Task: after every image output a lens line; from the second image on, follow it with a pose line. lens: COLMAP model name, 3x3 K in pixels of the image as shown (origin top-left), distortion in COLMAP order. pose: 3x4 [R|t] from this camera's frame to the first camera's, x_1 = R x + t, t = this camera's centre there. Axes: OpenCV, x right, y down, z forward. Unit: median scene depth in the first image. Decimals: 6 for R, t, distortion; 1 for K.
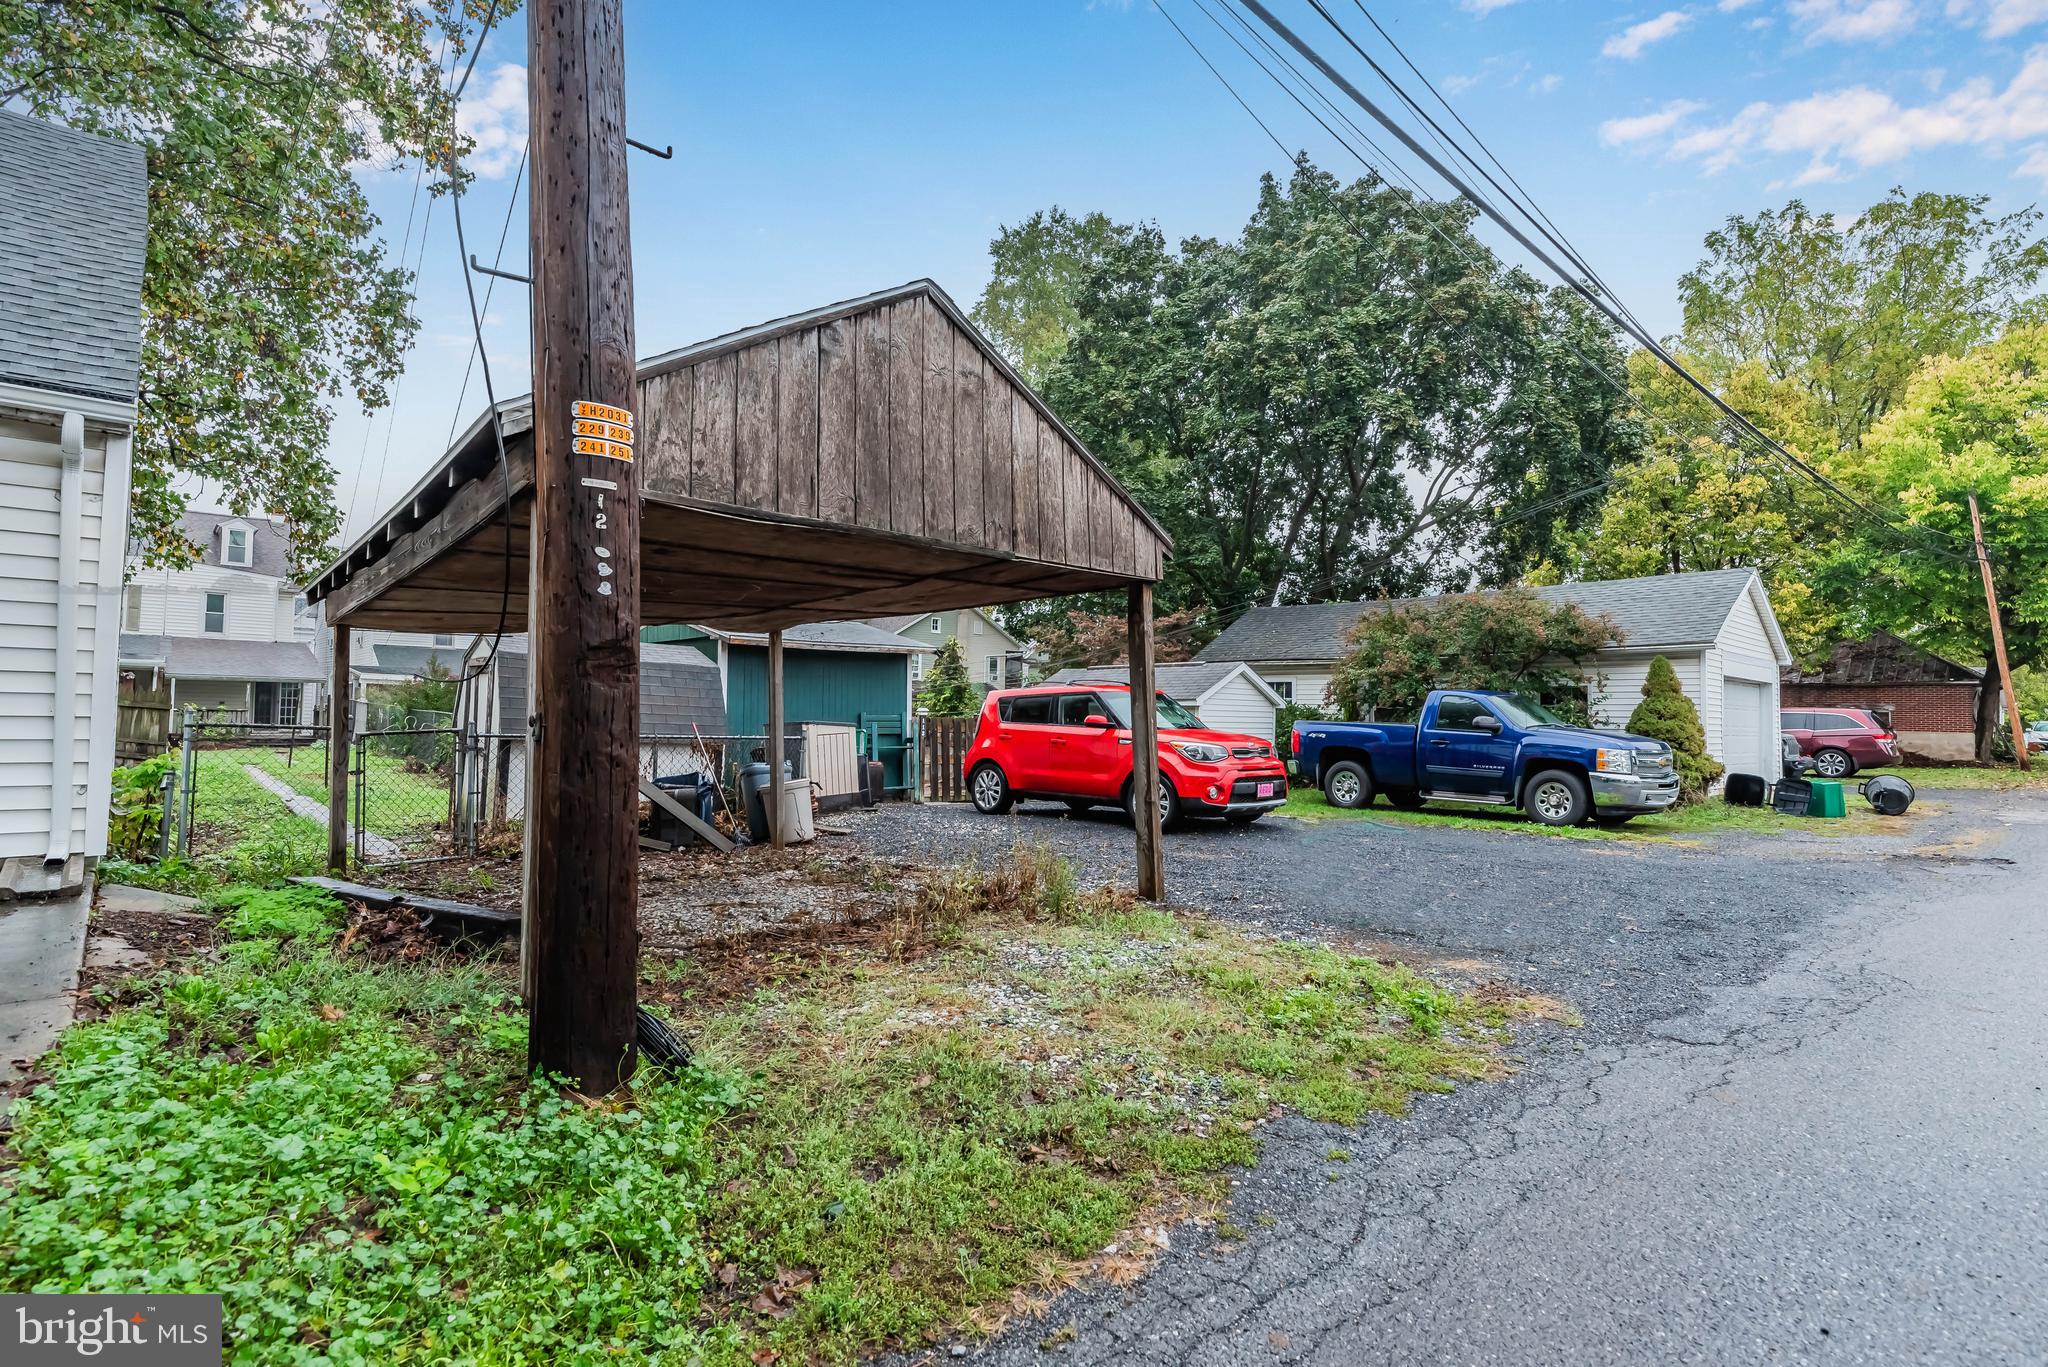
lens RADIAL K [[1005.4, 0, 1069.2], [0, 1005.4, 683.2], [0, 0, 1]] dist [-0.001004, -0.000425]
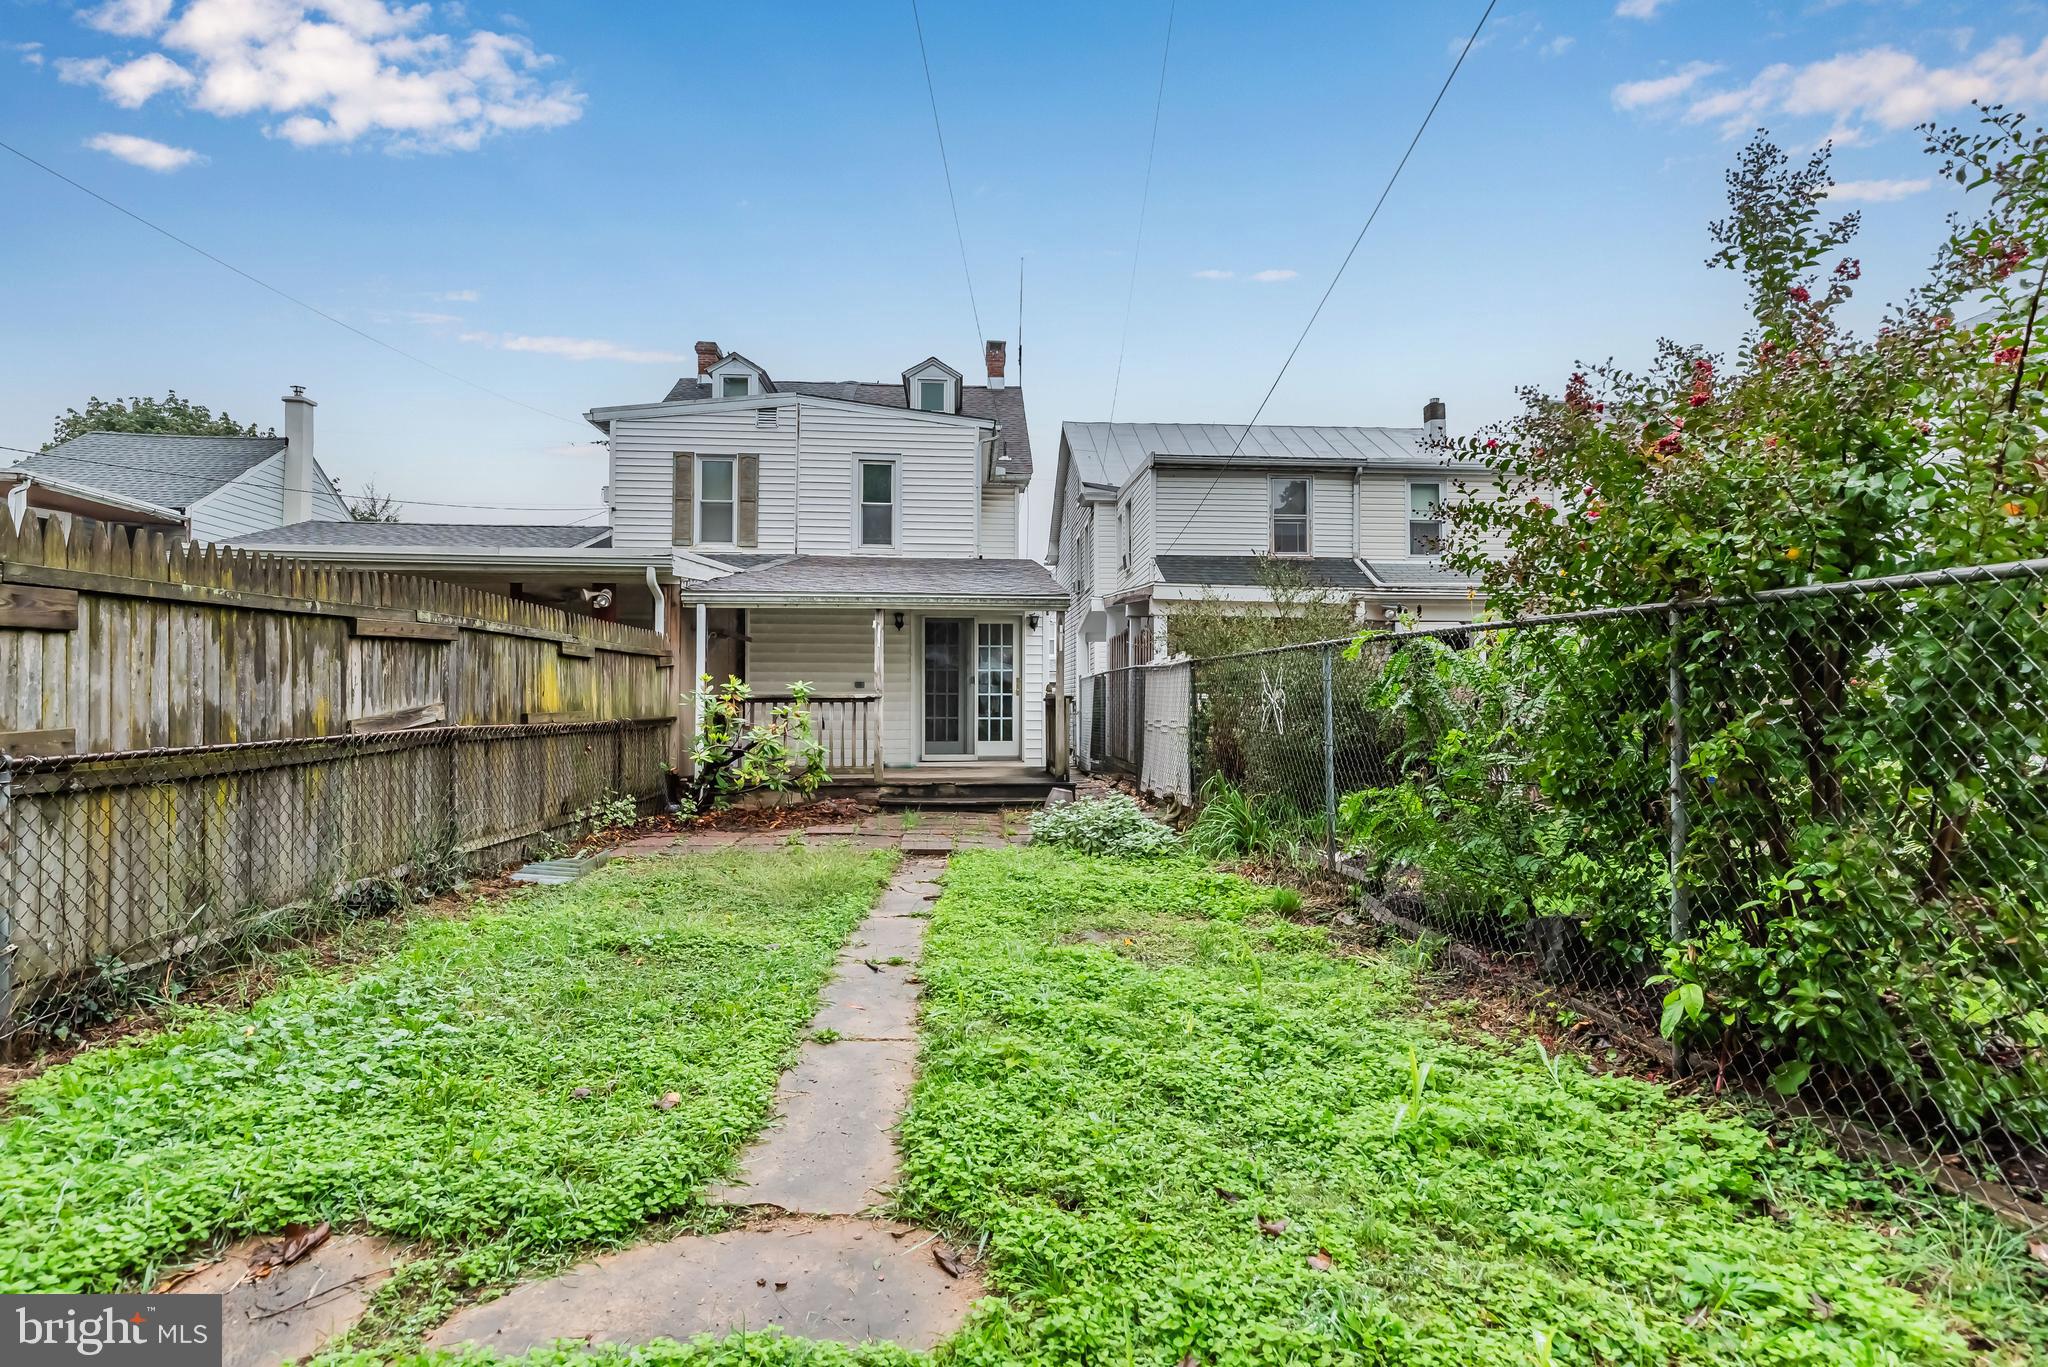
lens RADIAL K [[1005.4, 0, 1069.2], [0, 1005.4, 683.2], [0, 0, 1]] dist [-0.001004, -0.000425]
pose [[0.801012, -0.037448, -0.597476, -0.605683], [0.029831, 0.999299, -0.022640, 0.034086], [0.597905, 0.000311, 0.801567, 0.819570]]
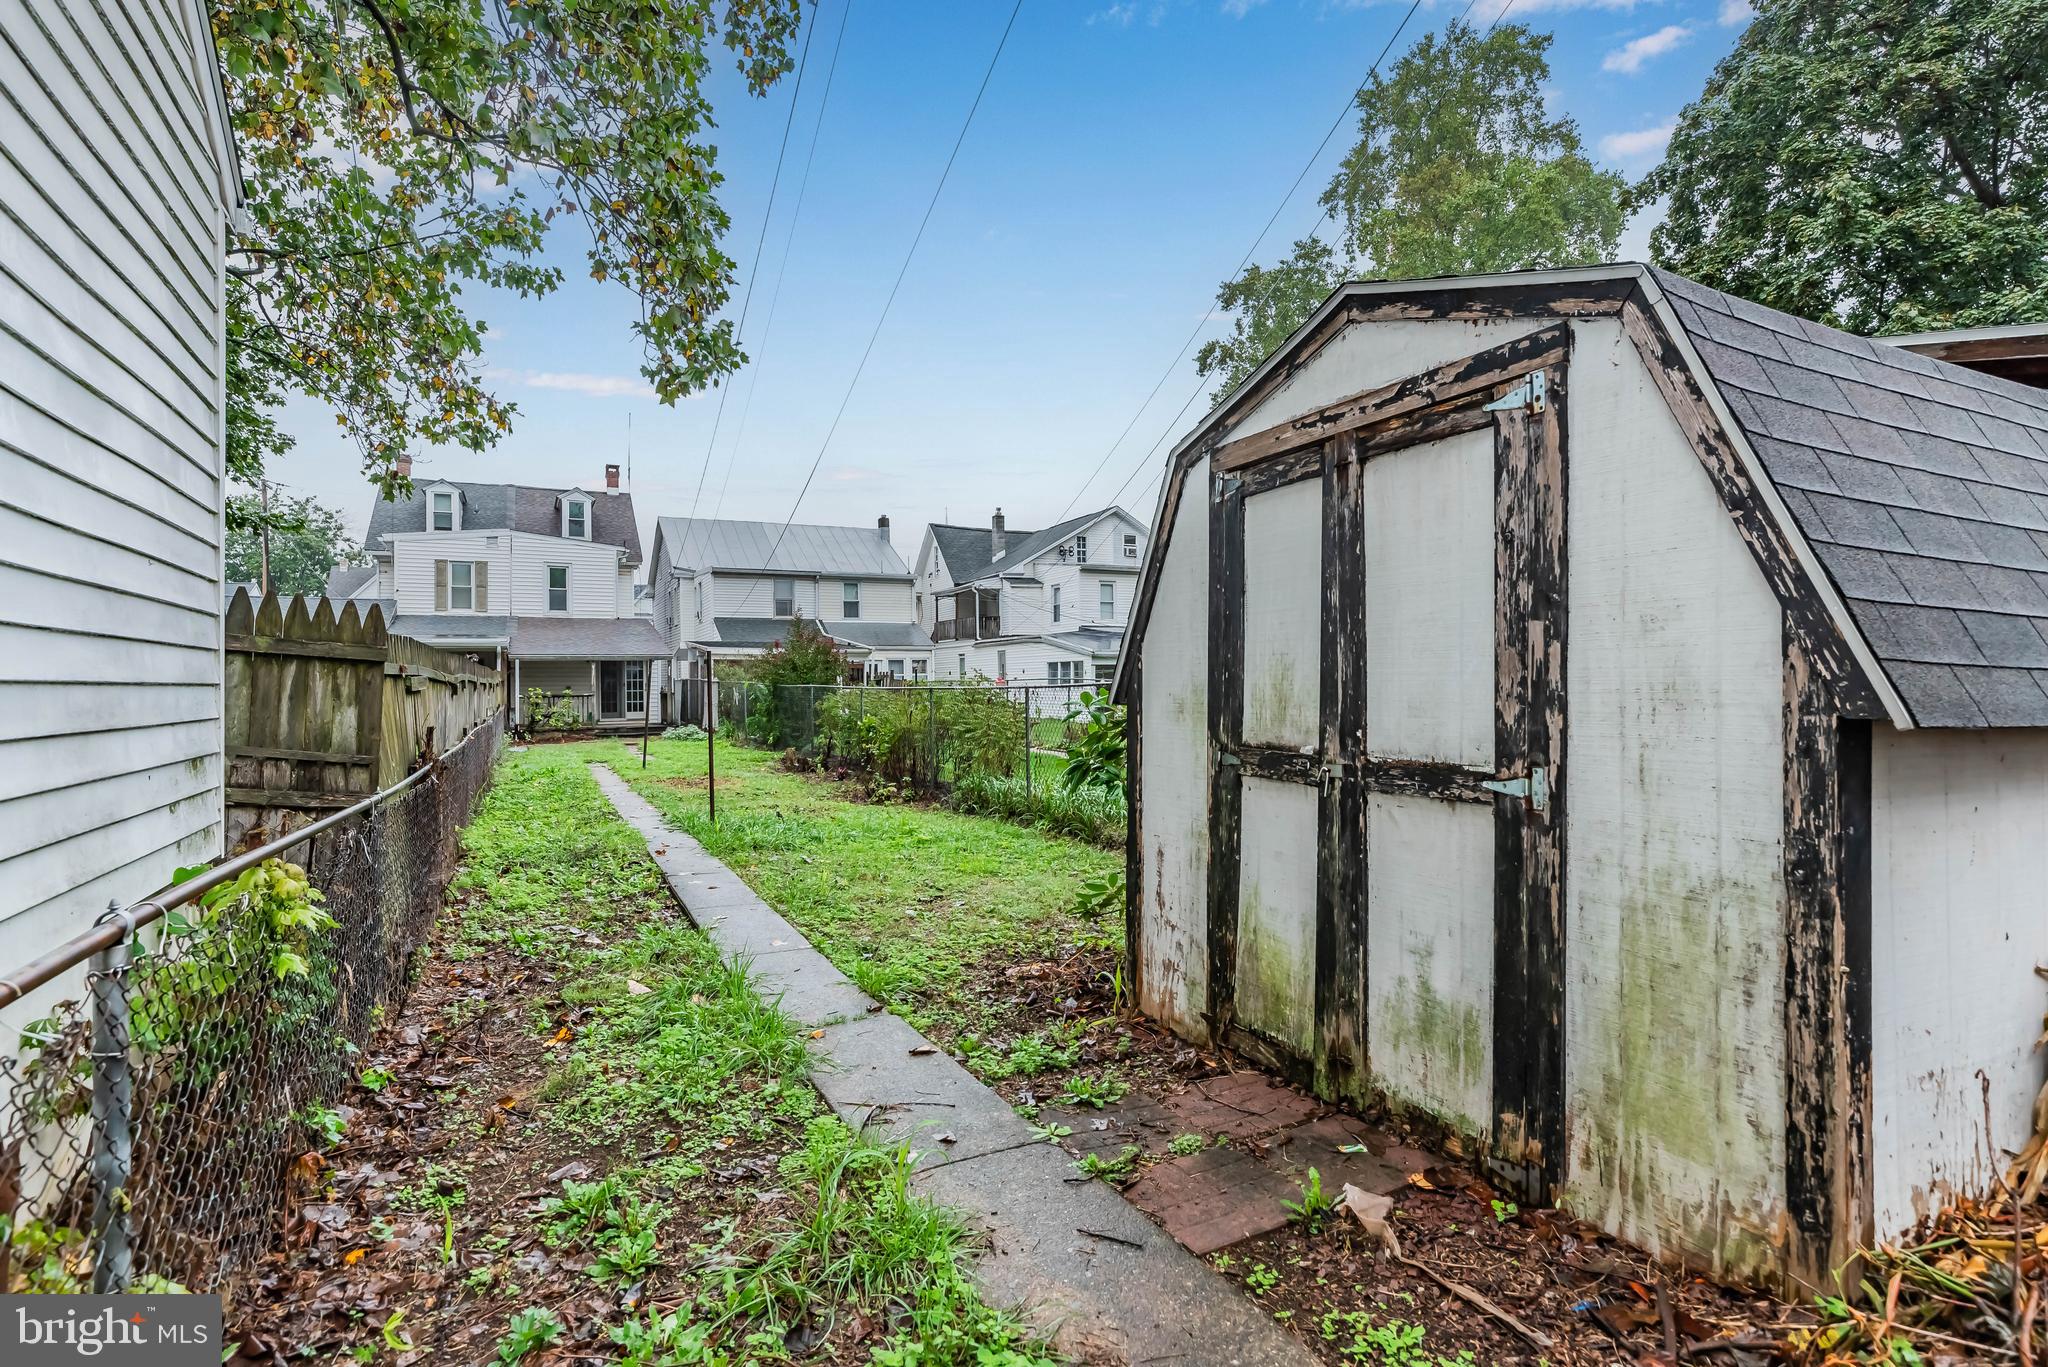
lens RADIAL K [[1005.4, 0, 1069.2], [0, 1005.4, 683.2], [0, 0, 1]] dist [-0.001004, -0.000425]
pose [[0.969174, -0.032419, -0.244236, -0.232894], [0.039221, 0.998965, 0.023038, 0.014028], [0.243236, -0.031907, 0.969442, 0.289497]]
